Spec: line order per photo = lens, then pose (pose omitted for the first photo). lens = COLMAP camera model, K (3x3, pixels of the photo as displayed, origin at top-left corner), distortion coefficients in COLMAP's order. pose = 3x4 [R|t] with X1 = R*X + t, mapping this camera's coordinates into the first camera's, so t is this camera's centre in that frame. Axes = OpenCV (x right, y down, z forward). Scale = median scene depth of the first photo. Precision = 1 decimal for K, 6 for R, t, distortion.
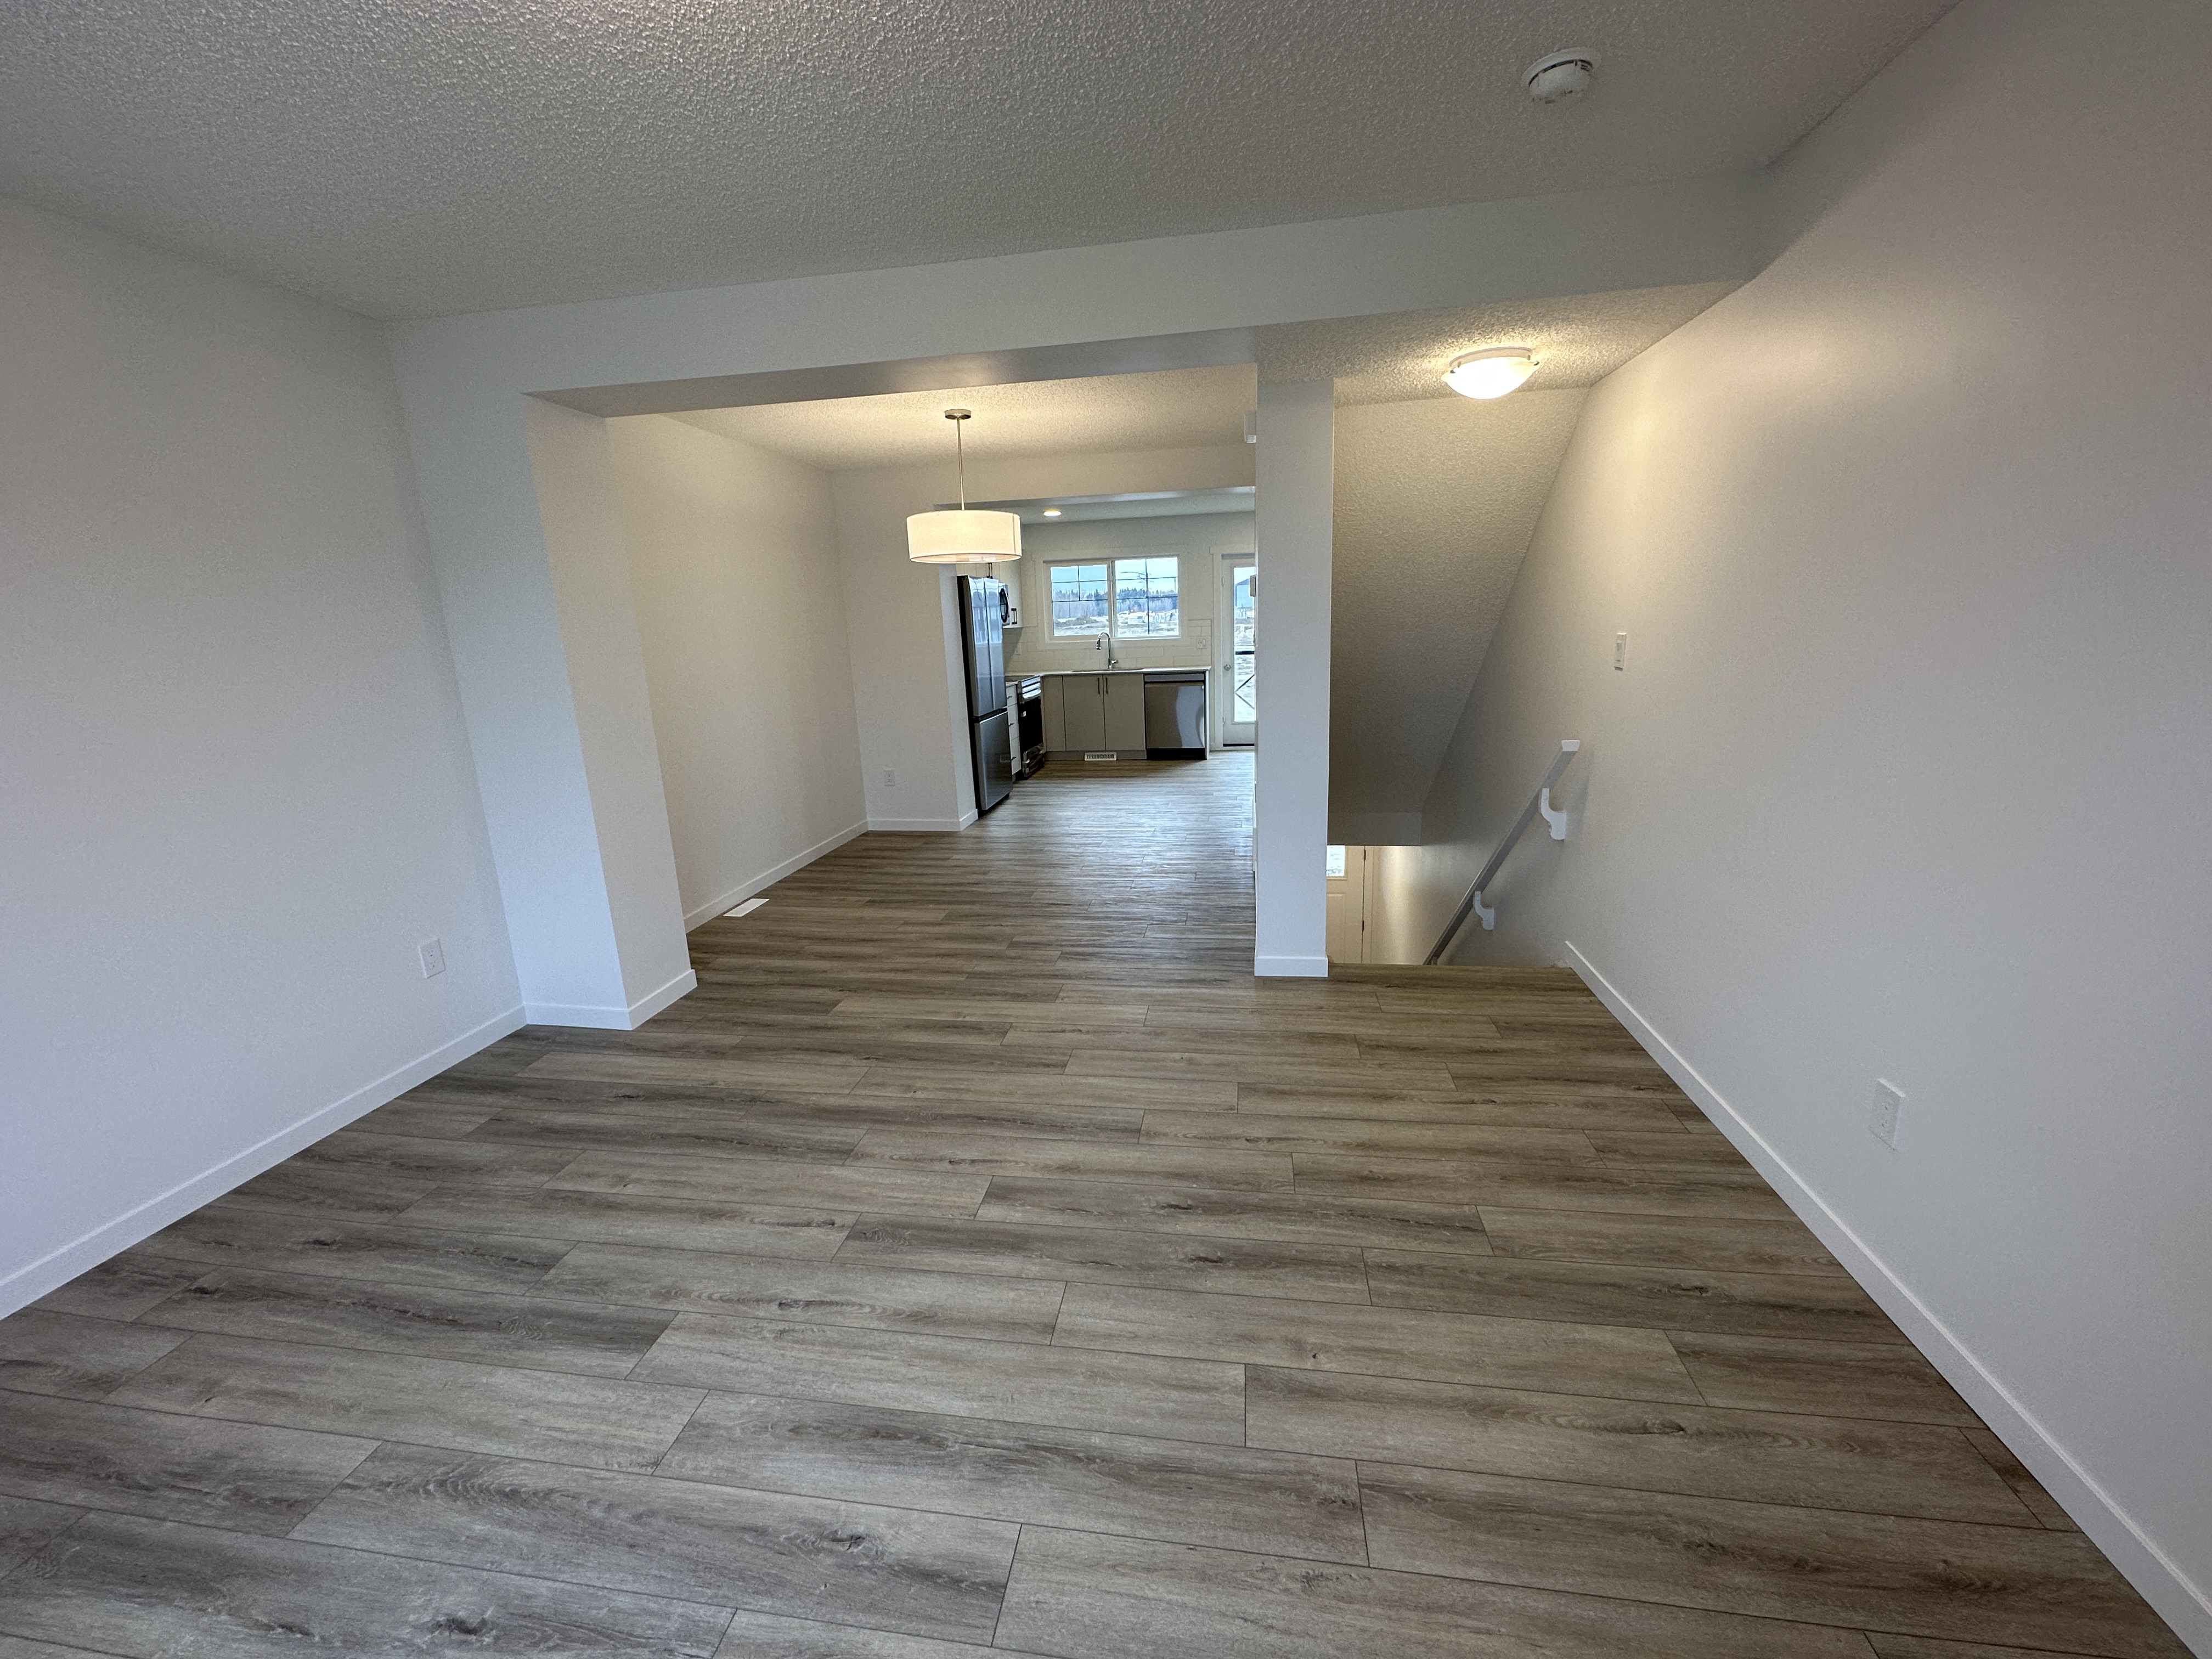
lens RADIAL K [[886.8, 0, 1107.8], [0, 886.8, 827.9], [0, 0, 1]] dist [0.000262, -0.000952]
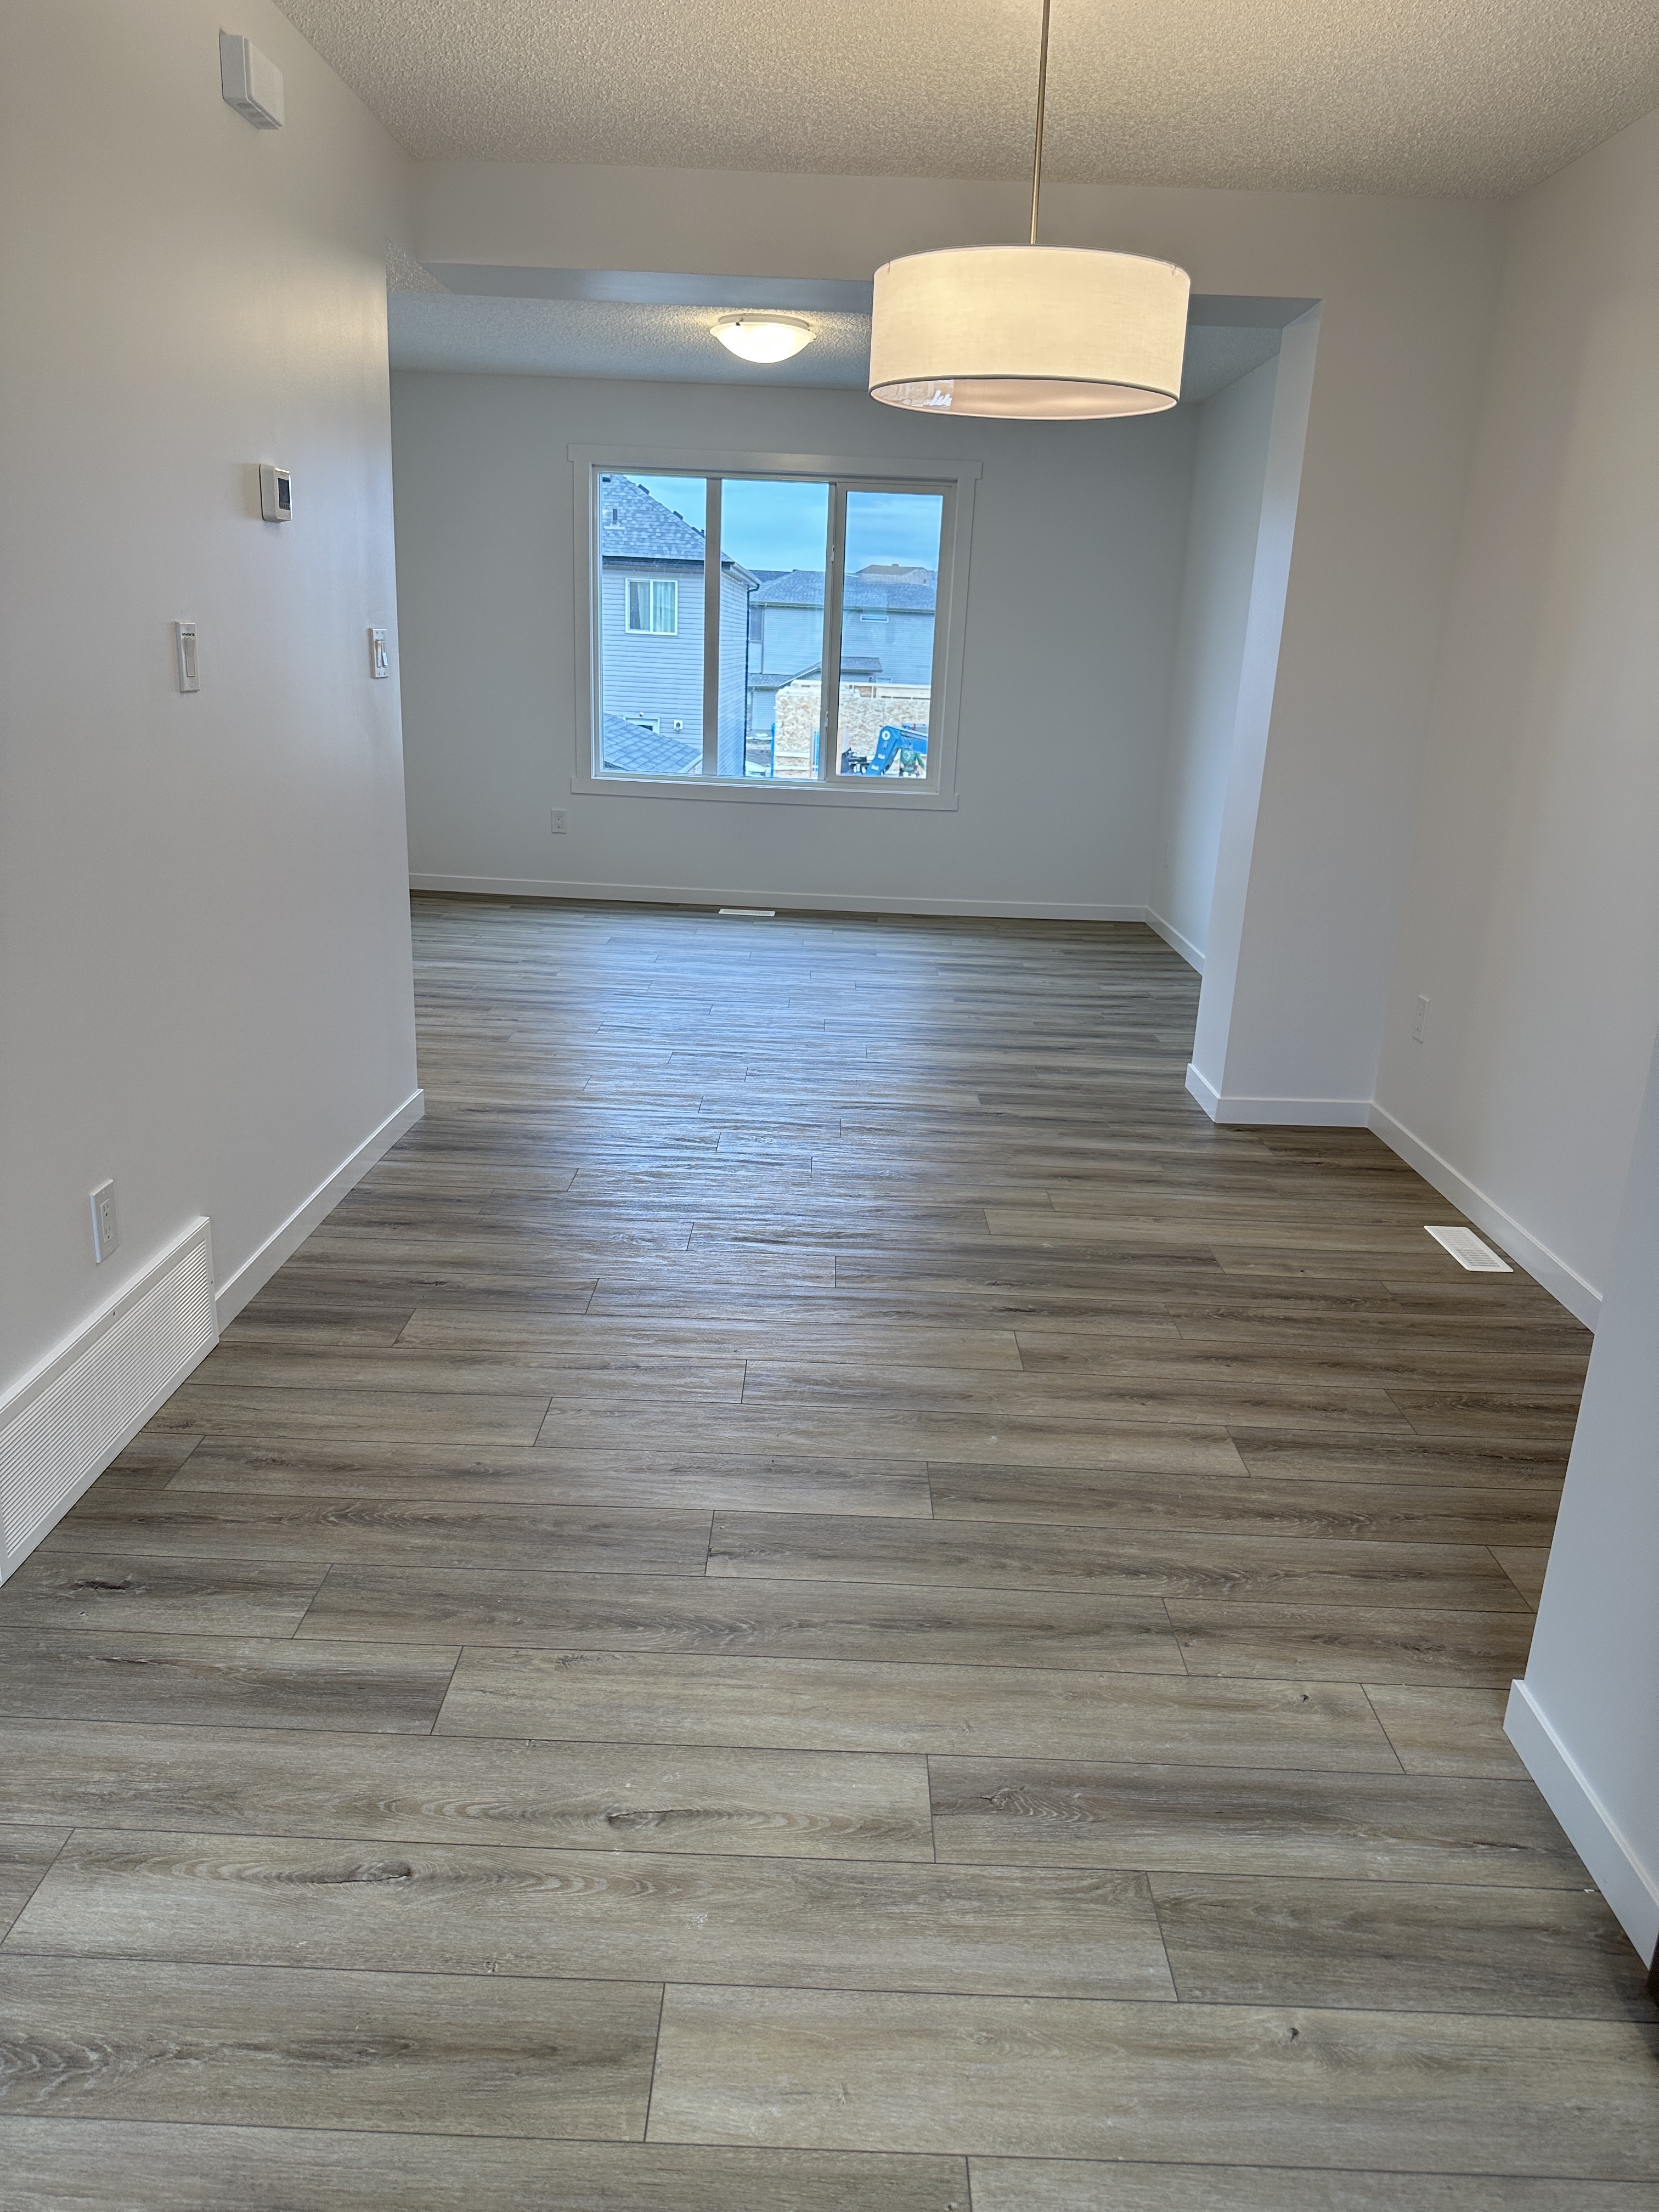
lens RADIAL K [[1536.0, 0, 823.0], [0, 1536.0, 1122.7], [0, 0, 1]] dist [0.031979, -0.024335]
pose [[-0.989205, 0.044407, -0.139649, 0.018365], [-0.033570, 0.858961, 0.510939, -0.364585], [0.142642, 0.510112, -0.848198, 1.644528]]
